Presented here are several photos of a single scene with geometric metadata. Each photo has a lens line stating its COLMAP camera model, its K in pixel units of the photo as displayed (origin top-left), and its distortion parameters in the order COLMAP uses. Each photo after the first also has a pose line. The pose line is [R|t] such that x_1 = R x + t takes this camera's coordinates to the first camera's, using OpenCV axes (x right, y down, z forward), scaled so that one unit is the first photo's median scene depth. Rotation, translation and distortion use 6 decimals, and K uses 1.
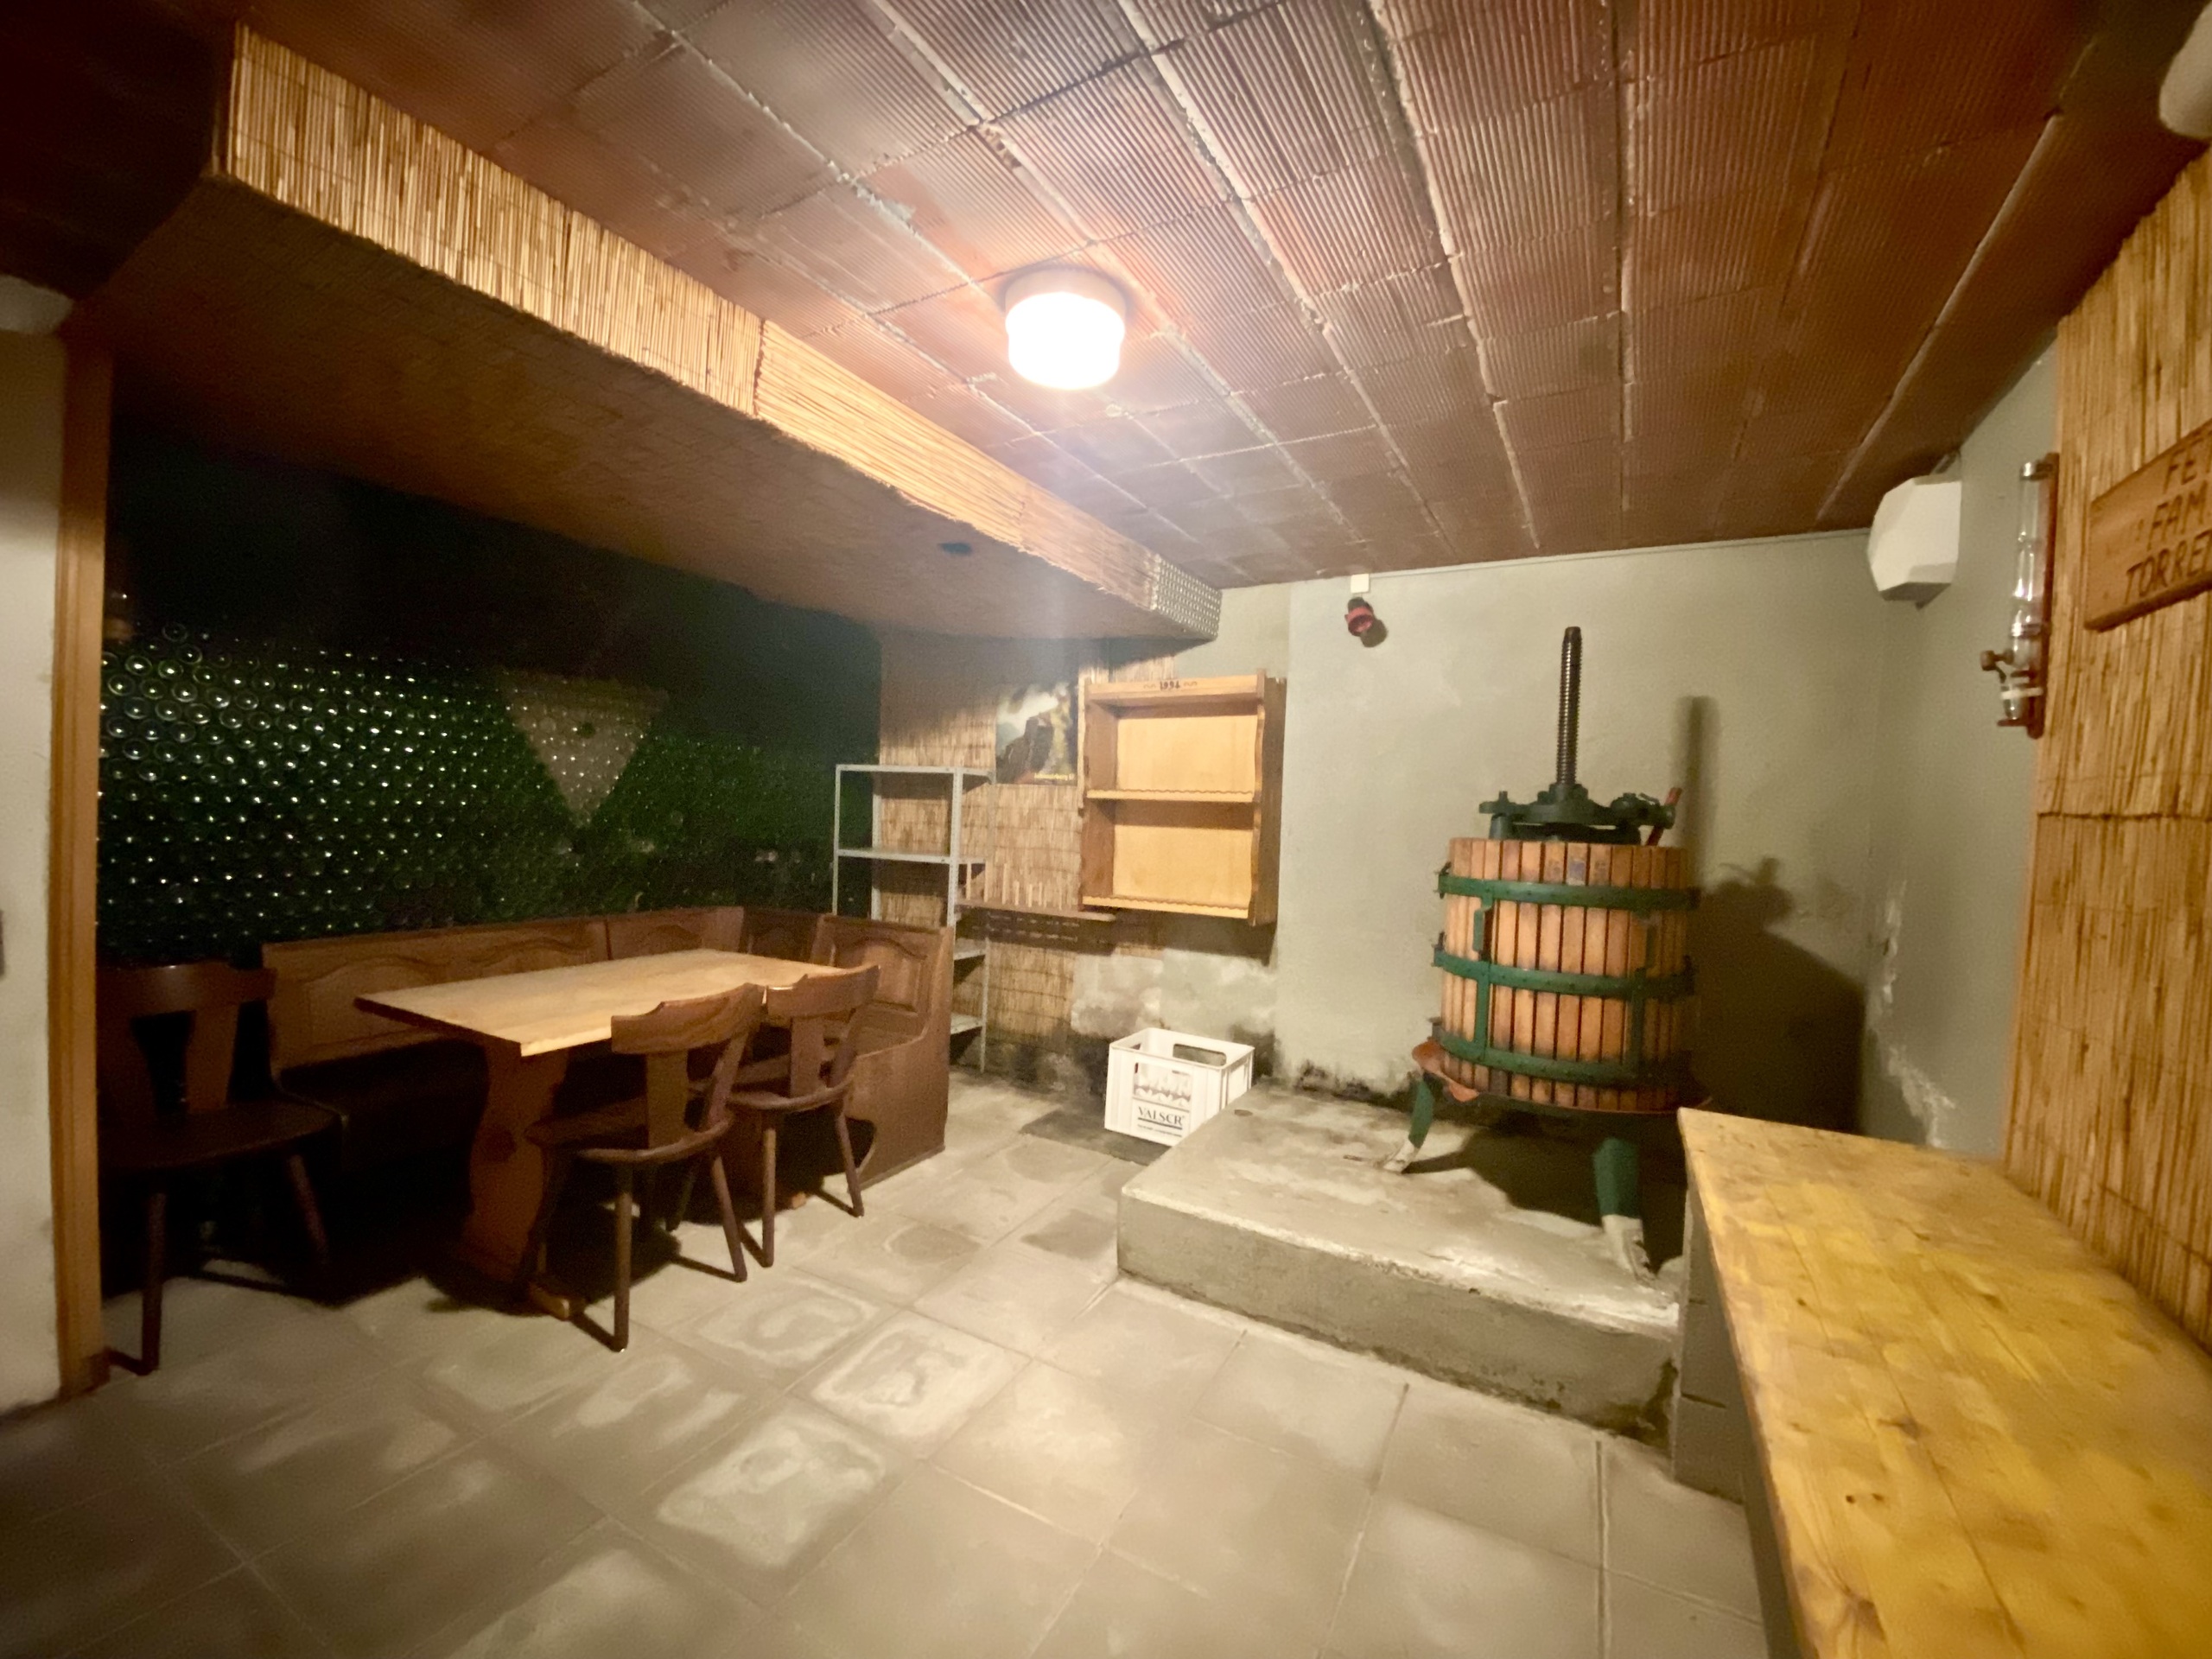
lens RADIAL K [[906.0, 0, 1109.0], [0, 906.0, 837.3], [0, 0, 1]] dist [0.026331, -0.023540]
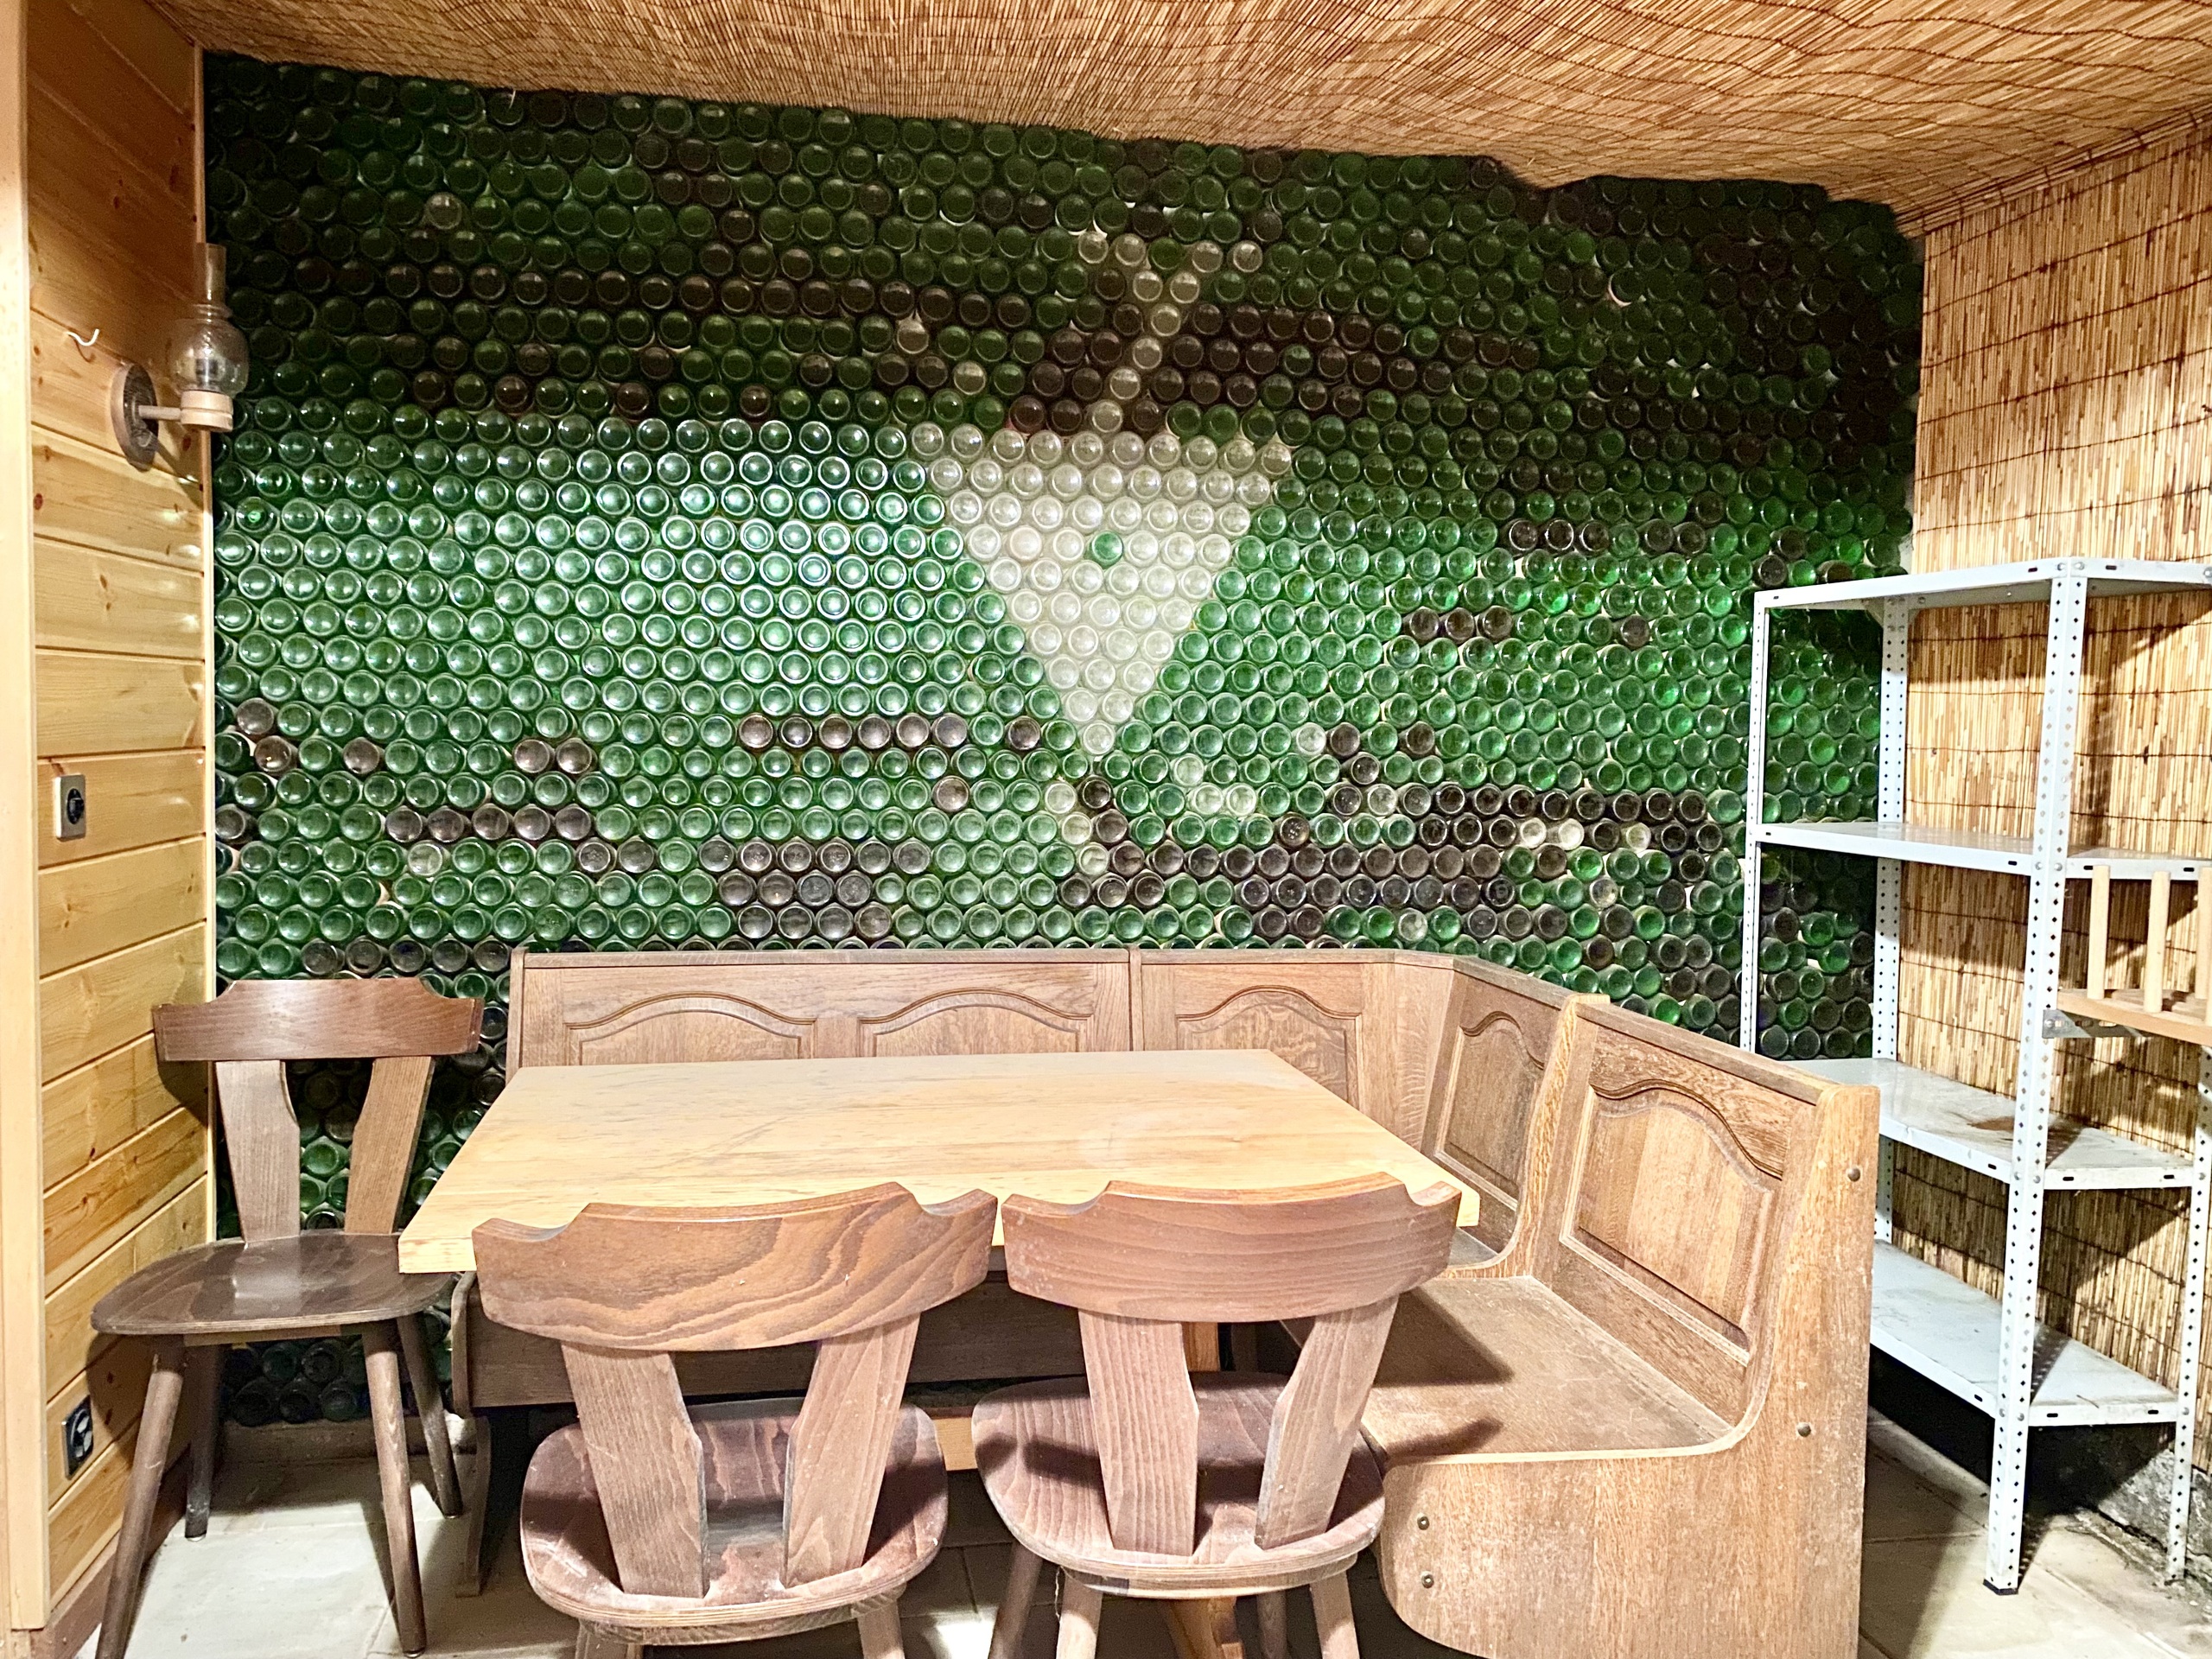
lens RADIAL K [[1670.4, 0, 1106.0], [0, 1670.4, 829.5], [0, 0, 1]] dist [0.003183, 0.002248]
pose [[0.606950, 0.024108, -0.794374, 0.083772], [-0.016849, 0.999705, 0.017466, 0.008815], [0.794561, 0.002783, 0.607178, 0.401480]]
